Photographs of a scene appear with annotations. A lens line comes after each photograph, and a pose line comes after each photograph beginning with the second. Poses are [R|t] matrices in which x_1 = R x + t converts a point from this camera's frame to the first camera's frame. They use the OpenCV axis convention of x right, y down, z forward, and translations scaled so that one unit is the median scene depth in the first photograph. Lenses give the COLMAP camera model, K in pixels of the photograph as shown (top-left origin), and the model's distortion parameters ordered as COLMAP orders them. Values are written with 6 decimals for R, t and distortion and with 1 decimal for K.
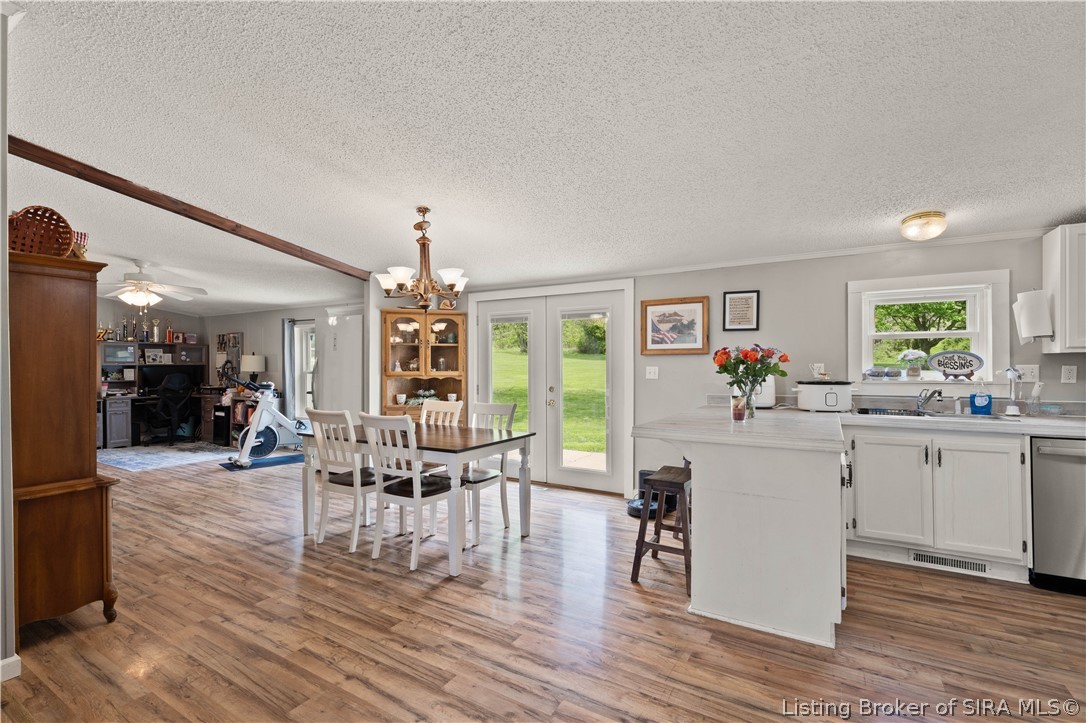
lens RADIAL K [[487.3, 0, 540.0], [0, 487.3, 367.8], [0, 0, 1]] dist [0.000337, -0.000060]
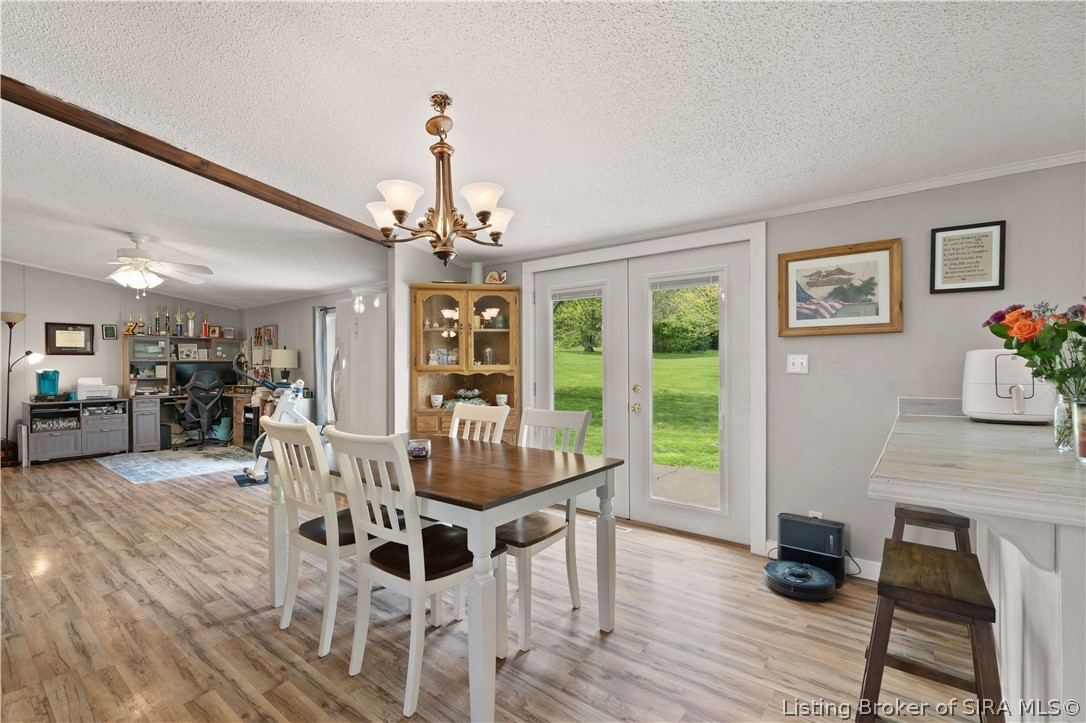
lens RADIAL K [[487.3, 0, 539.4], [0, 487.3, 365.2], [0, 0, 1]] dist [0.000337, -0.000060]
pose [[0.991275, -0.003380, -0.131767, -0.027186], [0.002685, 0.999982, -0.005457, 0.015379], [0.131783, 0.005055, 0.991266, 0.325633]]
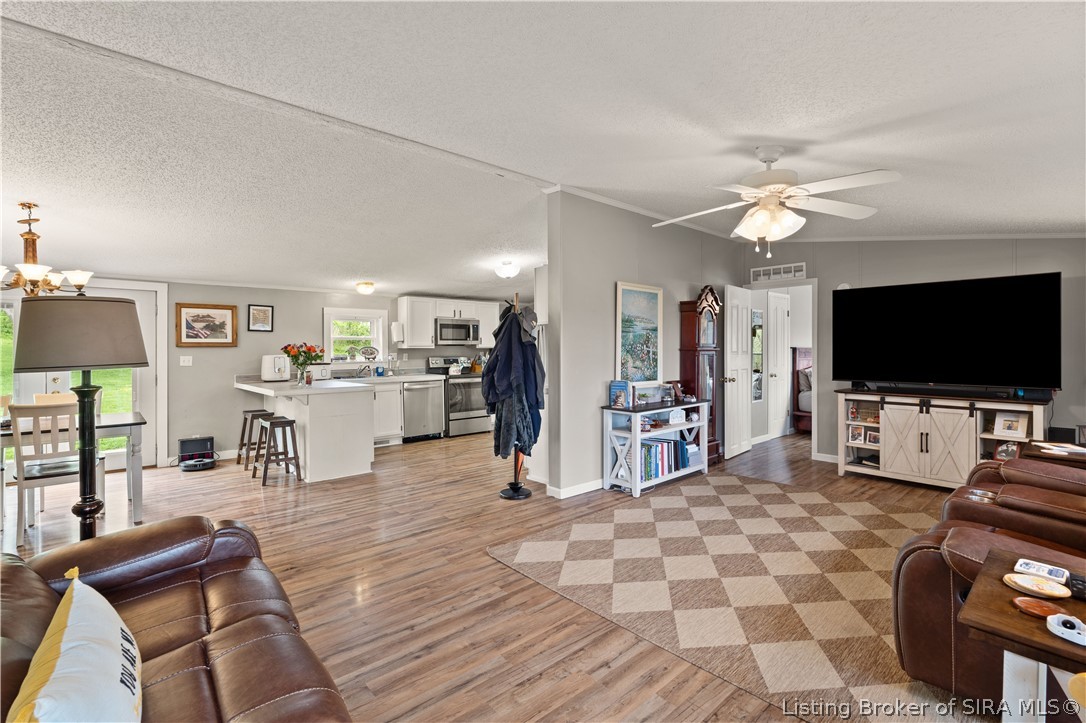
lens RADIAL K [[487.3, 0, 543.5], [0, 487.3, 351.6], [0, 0, 1]] dist [0.000337, -0.000060]
pose [[0.307172, -0.003920, 0.951646, -0.720048], [0.009637, 0.999953, 0.001008, -0.006698], [-0.951605, 0.008861, 0.307195, -0.278407]]
